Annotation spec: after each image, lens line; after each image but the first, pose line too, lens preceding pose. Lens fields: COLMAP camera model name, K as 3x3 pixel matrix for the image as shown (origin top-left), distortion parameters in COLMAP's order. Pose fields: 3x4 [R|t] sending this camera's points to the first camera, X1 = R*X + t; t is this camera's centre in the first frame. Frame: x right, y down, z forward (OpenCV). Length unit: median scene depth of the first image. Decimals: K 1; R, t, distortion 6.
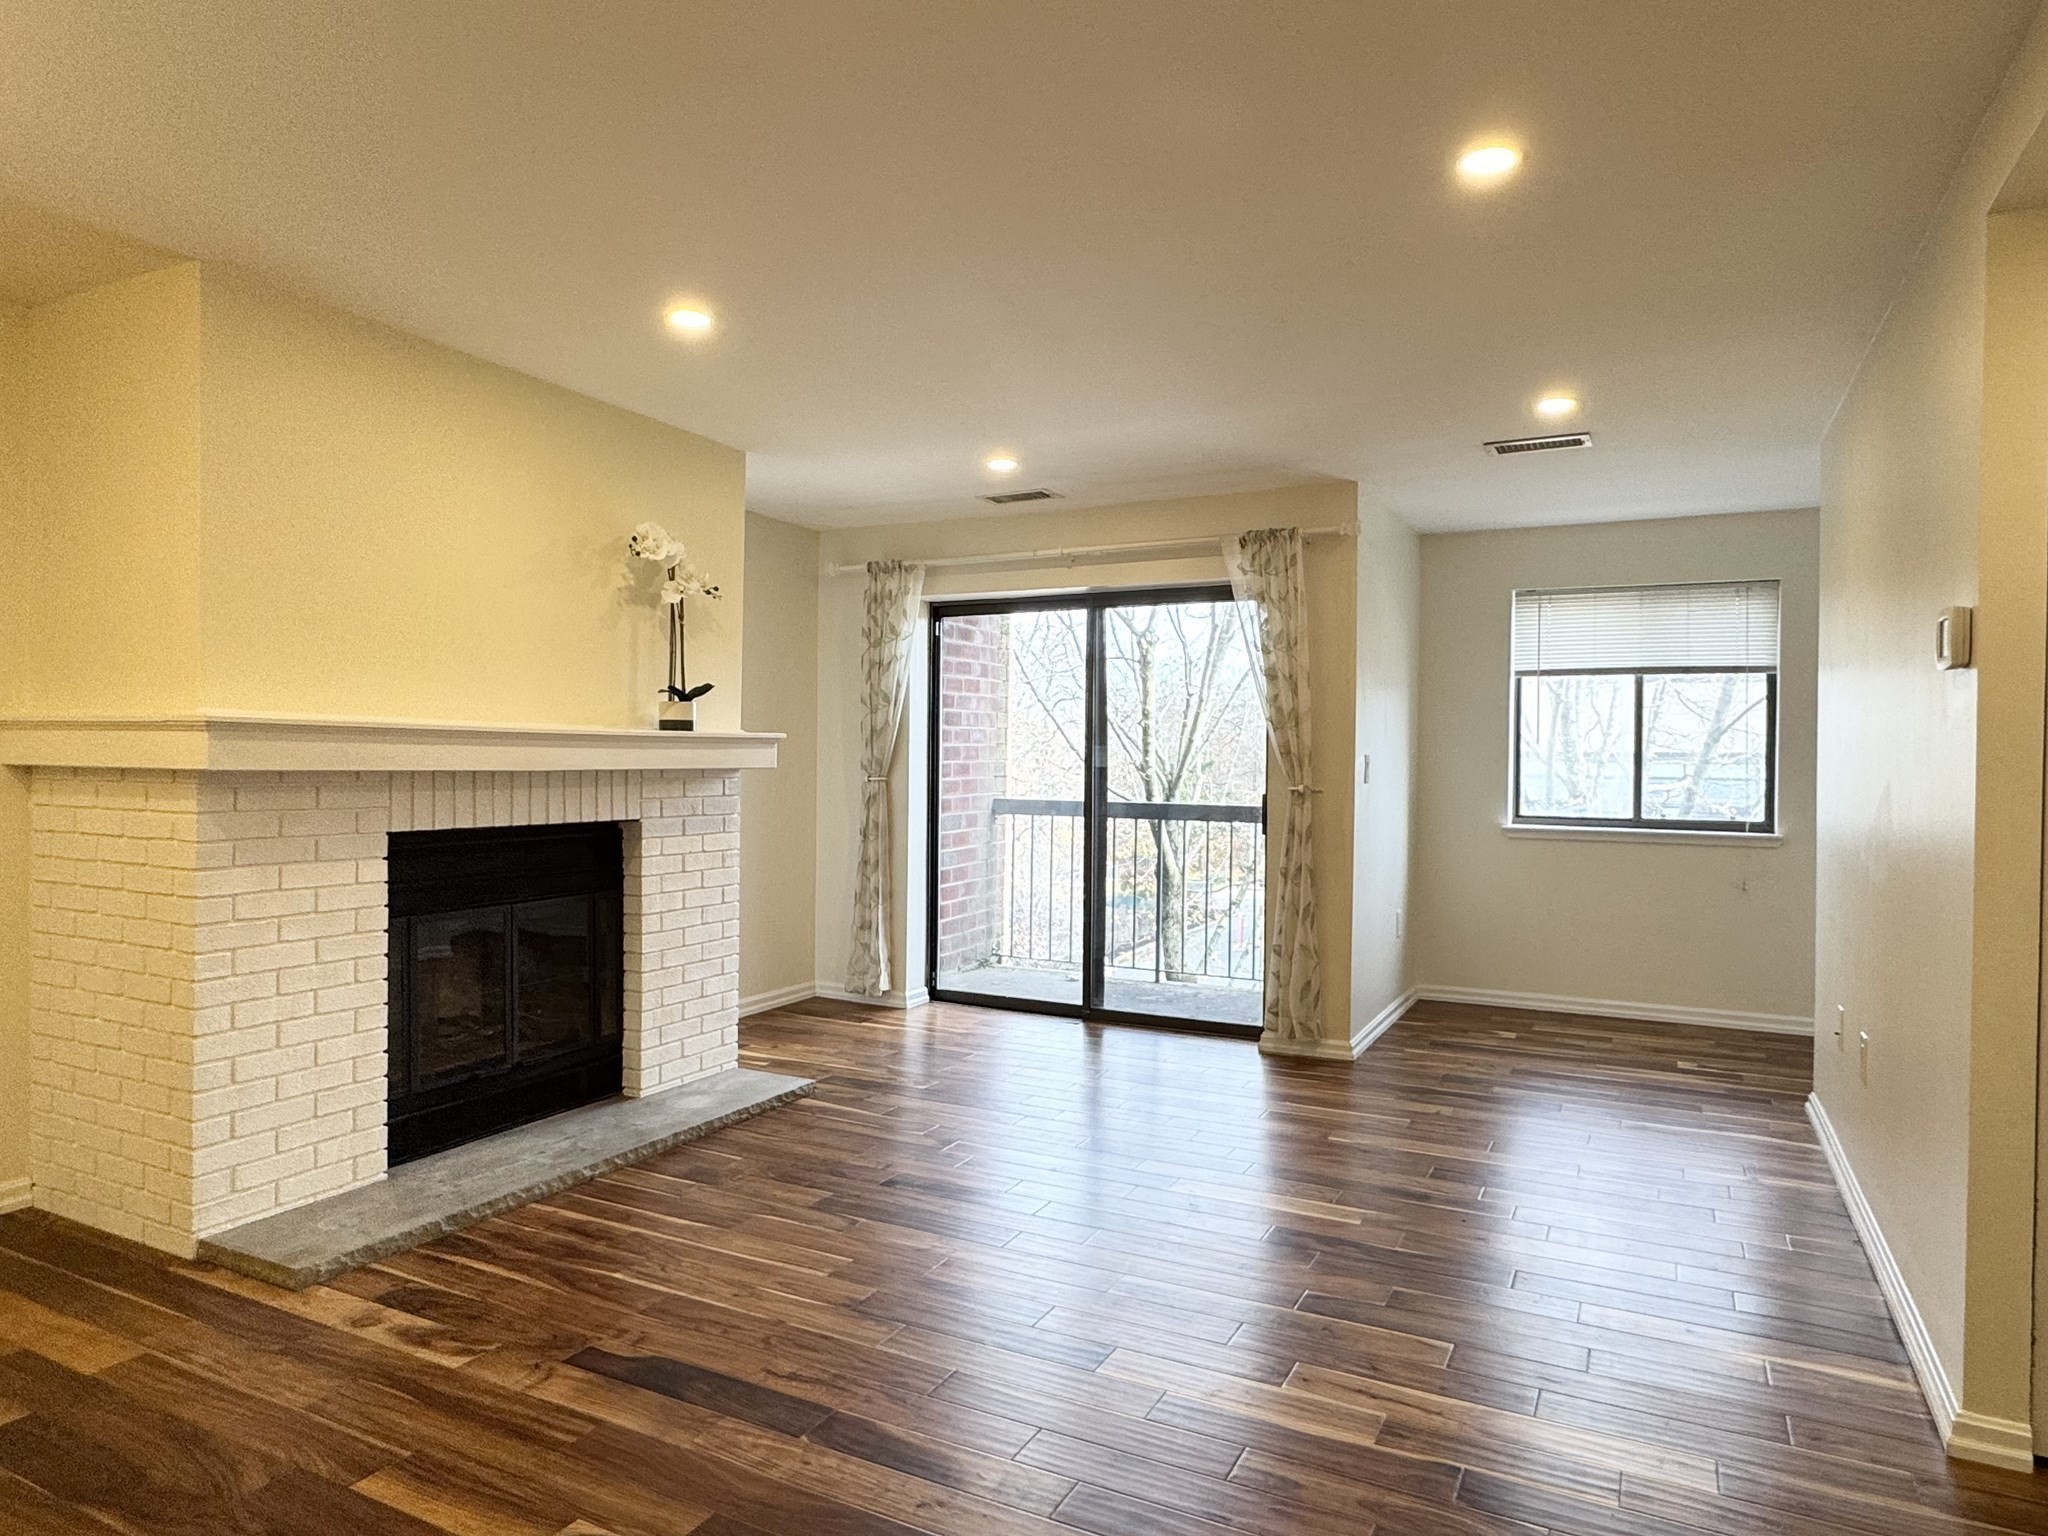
lens RADIAL K [[1256.0, 0, 1018.9], [0, 1256.0, 770.3], [0, 0, 1]] dist [0.031343, -0.002395]
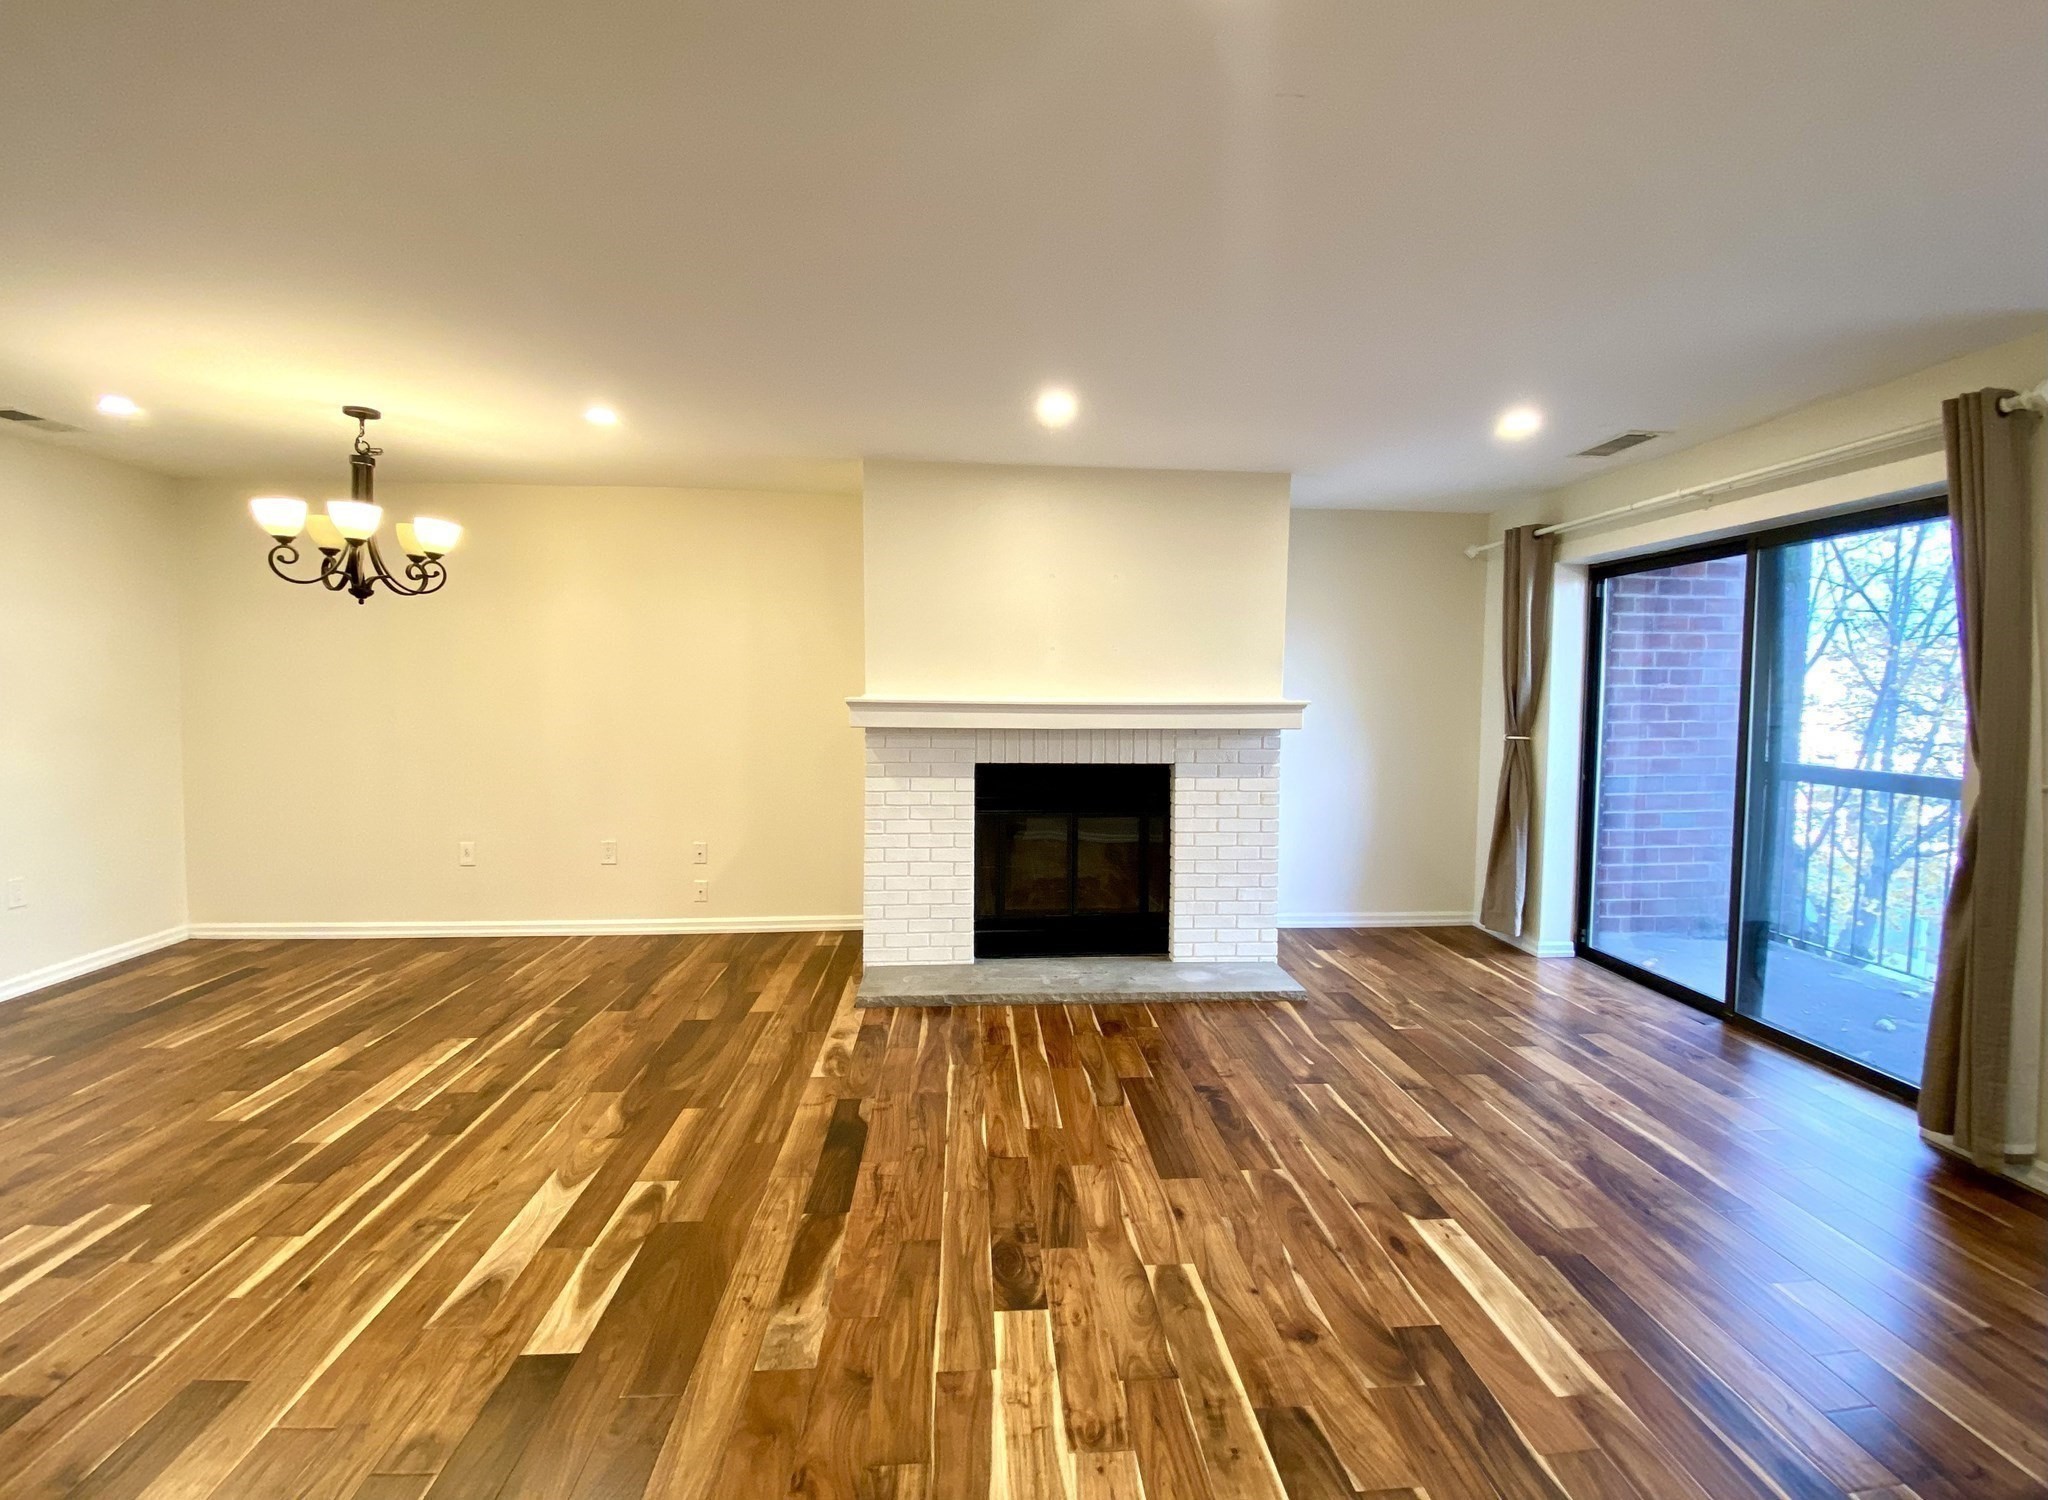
lens RADIAL K [[847.2, 0, 1032.4], [0, 847.2, 733.9], [0, 0, 1]] dist [0.031546, -0.000214]
pose [[0.537086, 0.050563, -0.842010, 0.490722], [-0.015038, 0.998617, 0.050376, -0.047370], [0.843393, -0.014394, 0.537104, 0.450699]]
